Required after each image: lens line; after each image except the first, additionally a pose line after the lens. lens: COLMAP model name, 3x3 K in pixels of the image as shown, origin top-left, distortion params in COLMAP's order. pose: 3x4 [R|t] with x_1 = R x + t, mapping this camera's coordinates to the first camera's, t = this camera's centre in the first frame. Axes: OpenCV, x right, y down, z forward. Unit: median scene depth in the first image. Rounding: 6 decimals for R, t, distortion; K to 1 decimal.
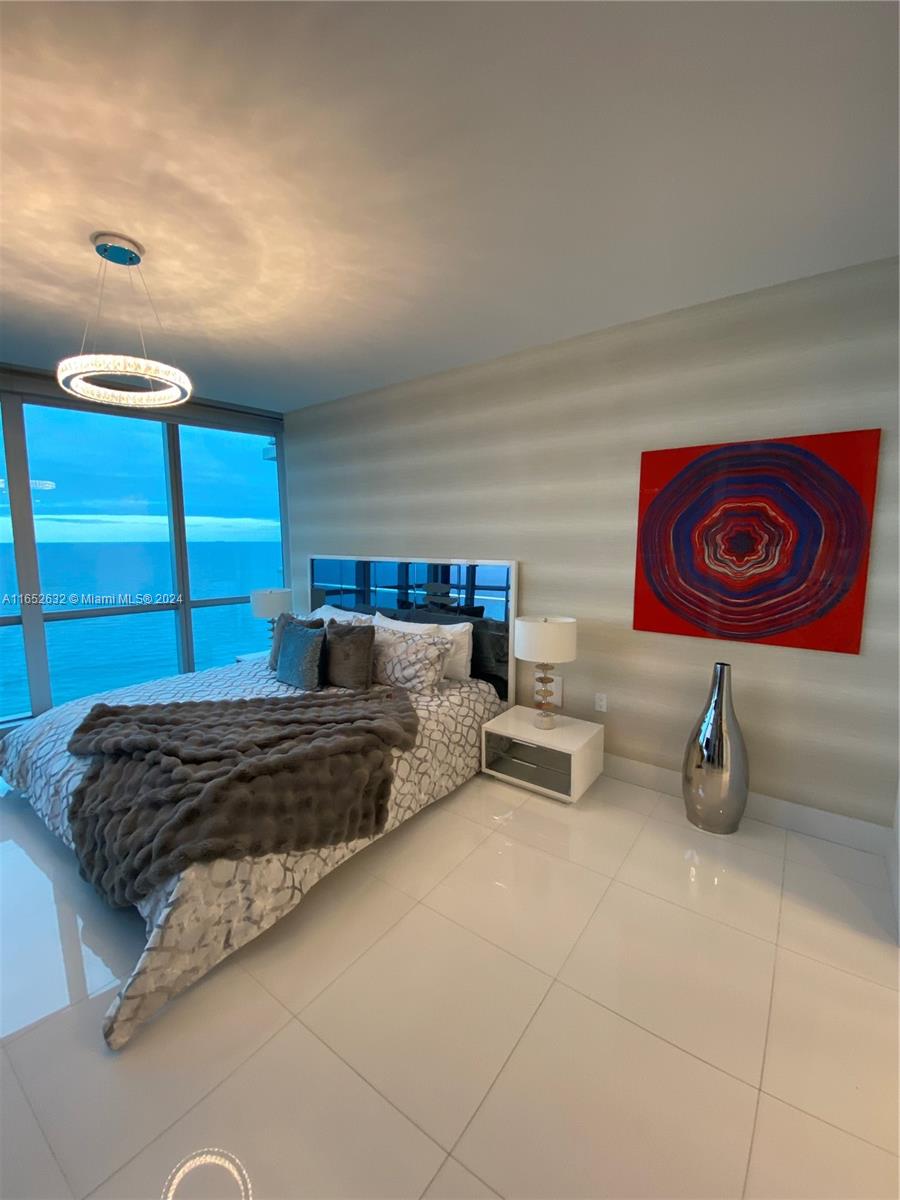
lens RADIAL K [[486.2, 0, 446.7], [0, 486.2, 597.5], [0, 0, 1]] dist [0.001646, -0.012749]
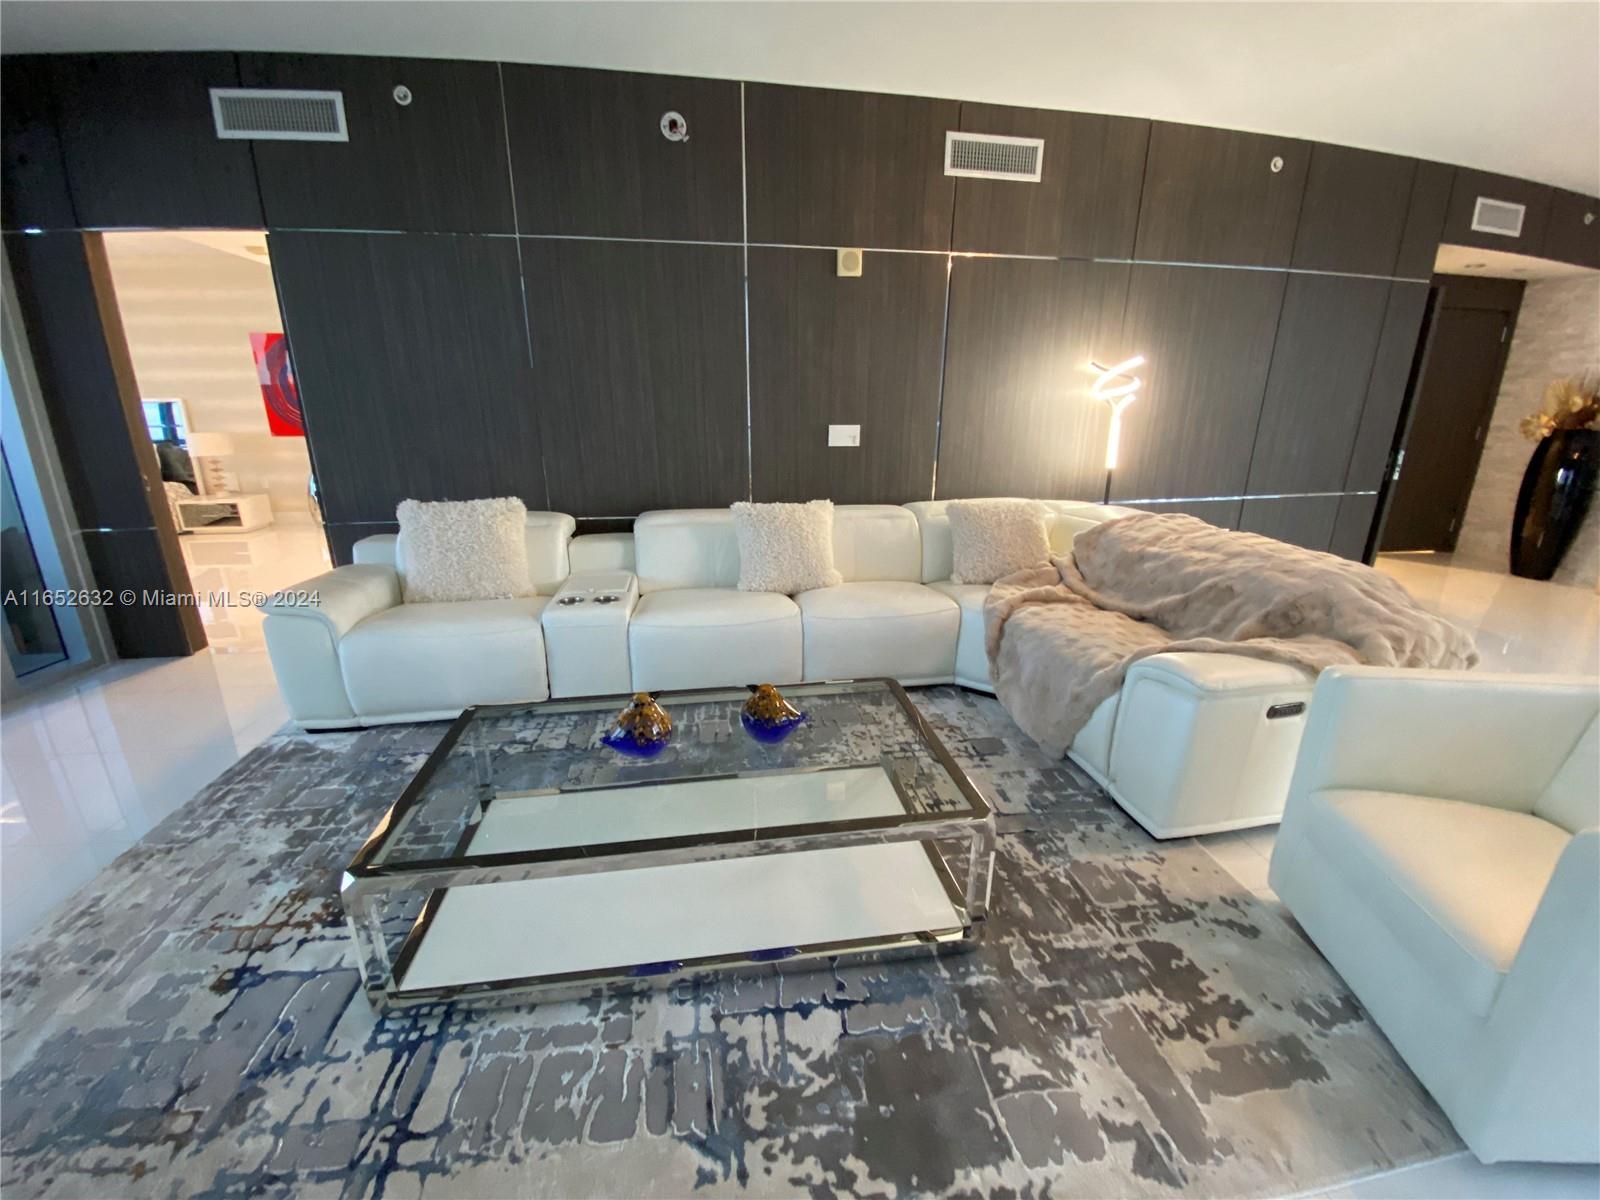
lens RADIAL K [[648.3, 0, 804.4], [0, 648.3, 603.0], [0, 0, 1]] dist [0.001646, -0.012749]
pose [[0.703275, -0.203214, 0.681255, 0.024880], [0.071577, 0.973646, 0.216542, 0.311646], [-0.707305, -0.103526, 0.699287, -2.258940]]
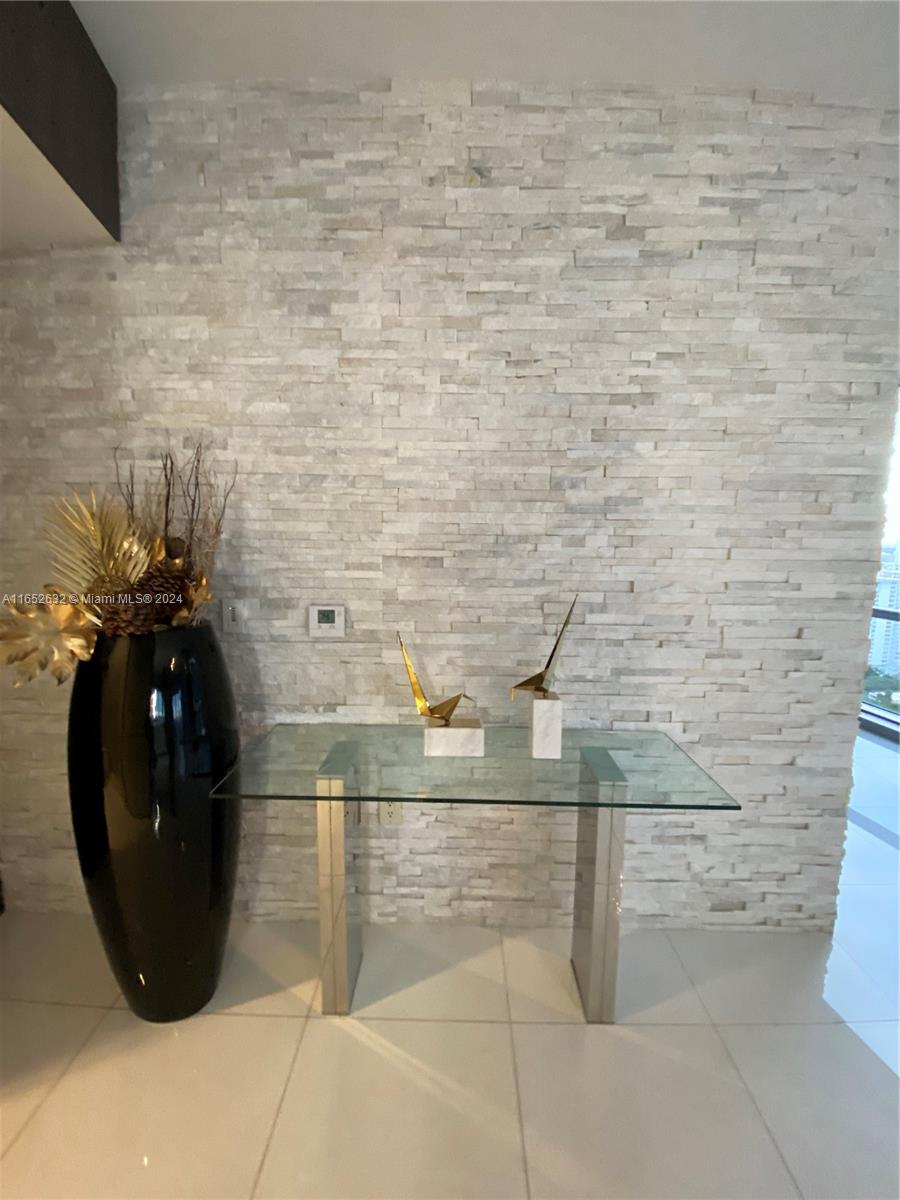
lens RADIAL K [[486.2, 0, 451.7], [0, 486.2, 587.2], [0, 0, 1]] dist [0.001646, -0.012749]
pose [[-0.597724, -0.077852, 0.797913, 2.310194], [0.091450, 0.982156, 0.164335, 0.280398], [-0.796469, 0.171196, -0.579939, -2.470809]]
